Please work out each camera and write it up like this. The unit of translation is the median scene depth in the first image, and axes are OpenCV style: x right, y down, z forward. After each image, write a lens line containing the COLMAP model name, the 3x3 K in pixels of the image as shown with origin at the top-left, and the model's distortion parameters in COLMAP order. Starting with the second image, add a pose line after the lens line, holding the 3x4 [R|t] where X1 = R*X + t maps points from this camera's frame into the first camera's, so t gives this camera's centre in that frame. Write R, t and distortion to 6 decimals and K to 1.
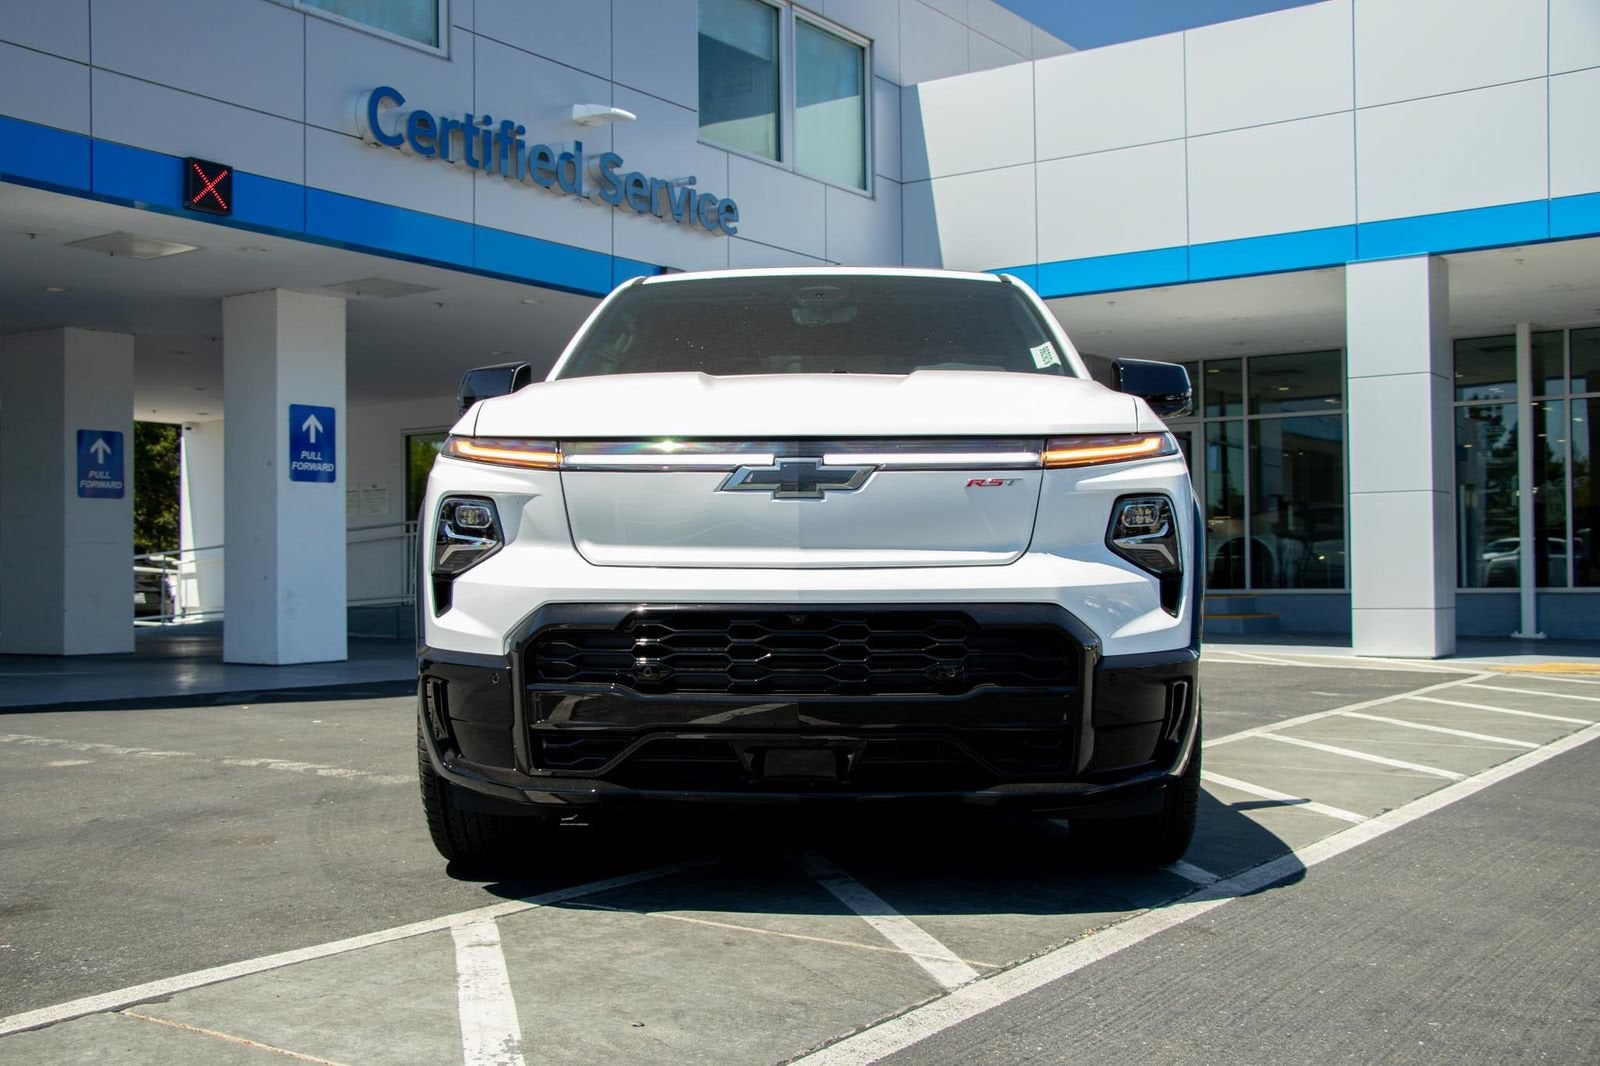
lens RADIAL K [[1709.8, 0, 791.9], [0, 1709.8, 572.5], [0, 0, 1]] dist [-0.090186, 0.259678]
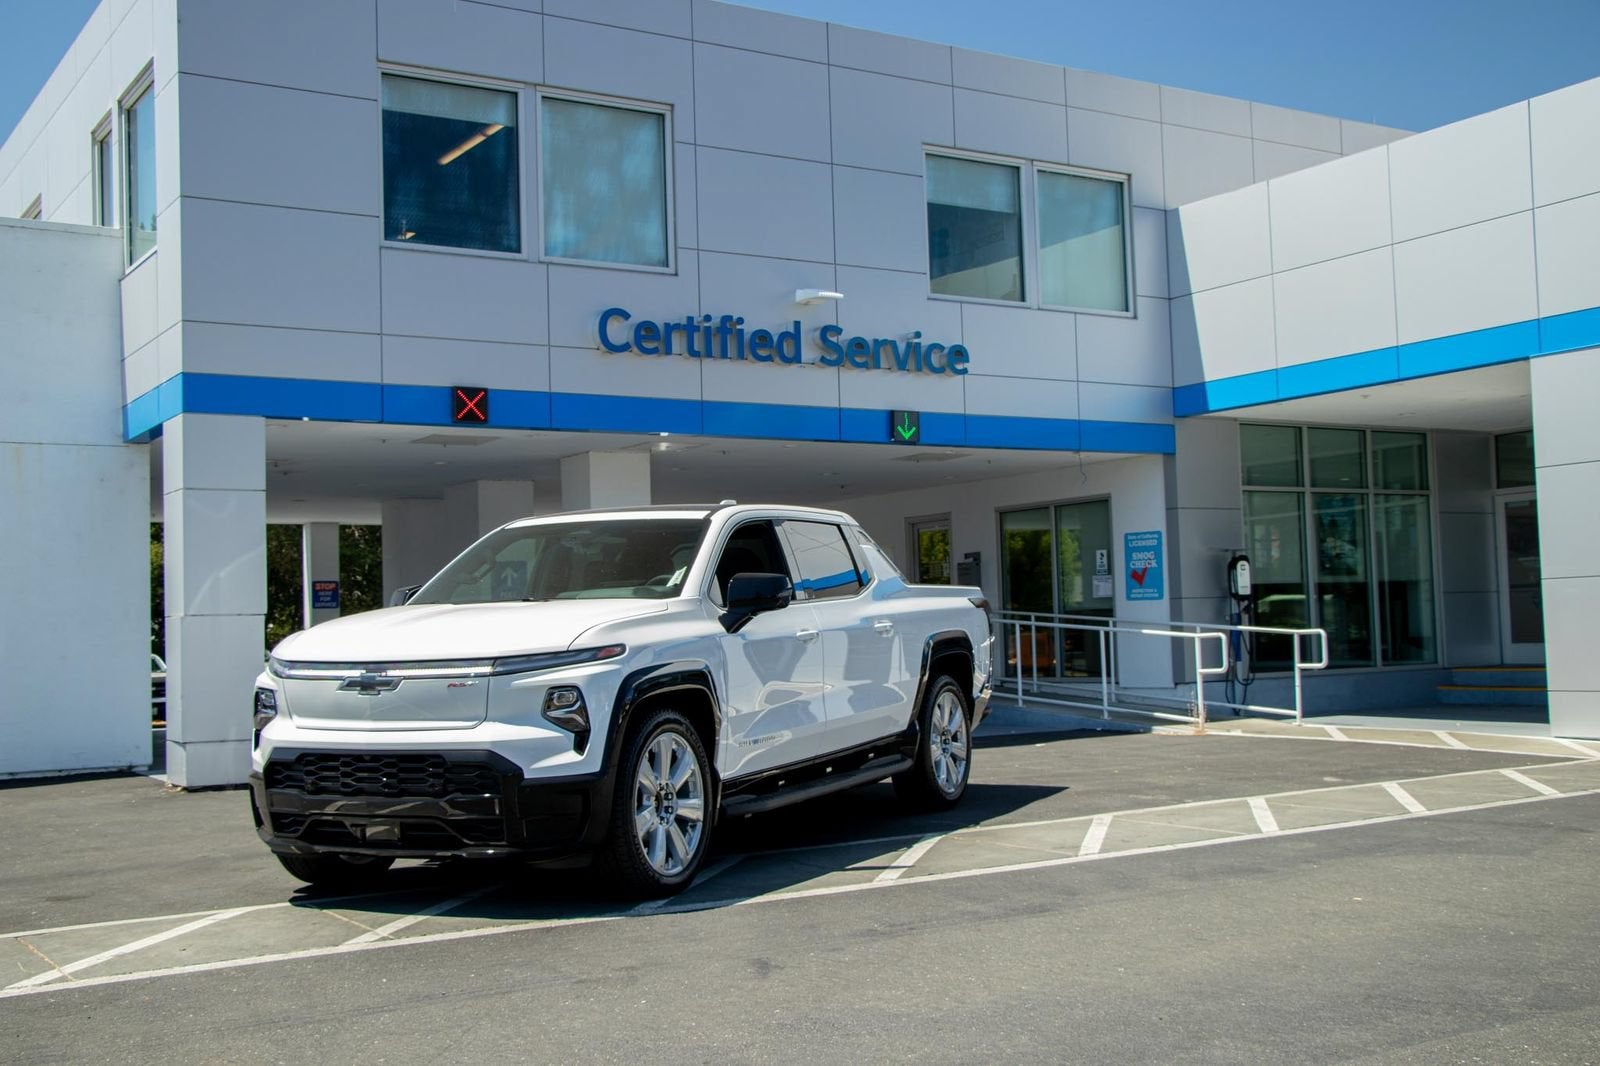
lens RADIAL K [[1833.9, 0, 800.0], [0, 1833.9, 533.0], [0, 0, 1]] dist [-0.081265, 0.227335]
pose [[0.925062, -0.042143, -0.377471, 1.064948], [0.024209, 0.998347, -0.052133, -0.091323], [0.379044, 0.039088, 0.924553, -0.620967]]
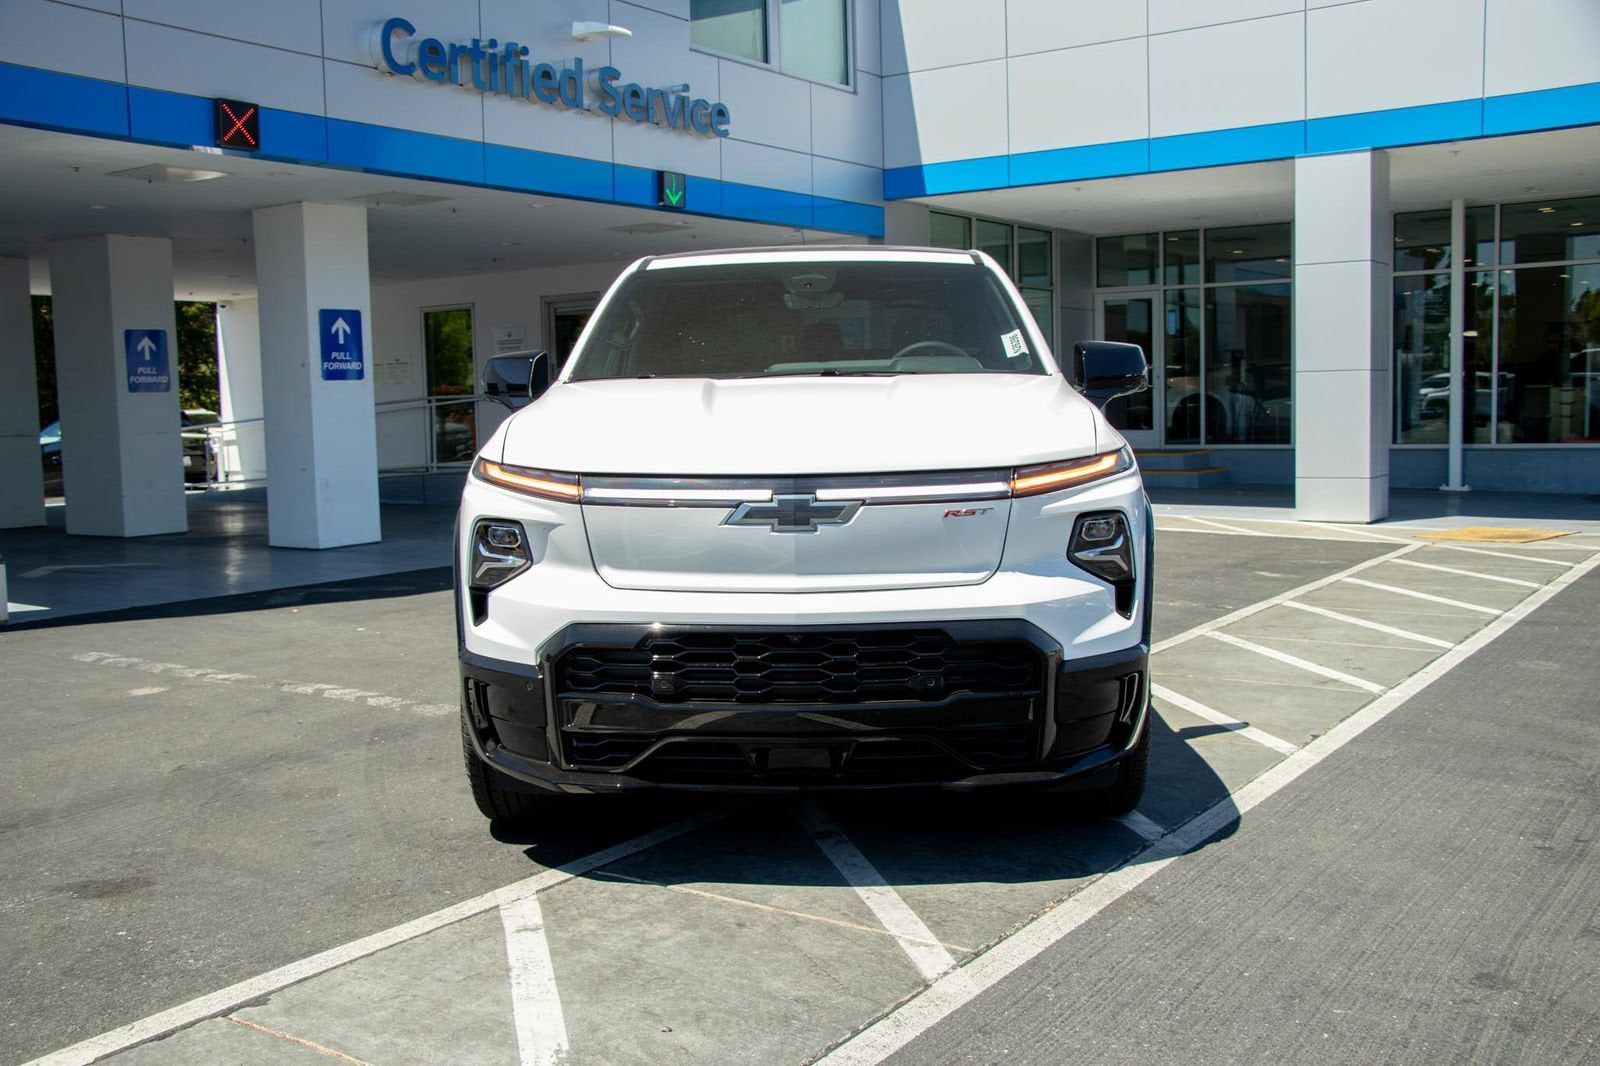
lens RADIAL K [[1579.7, 0, 791.3], [0, 1579.7, 573.3], [0, 0, 1]] dist [-0.113000, 0.195766]
pose [[0.999867, -0.015962, 0.003429, -0.001743], [0.015480, 0.993630, 0.111621, -0.114050], [-0.005188, -0.111554, 0.993745, -0.030850]]
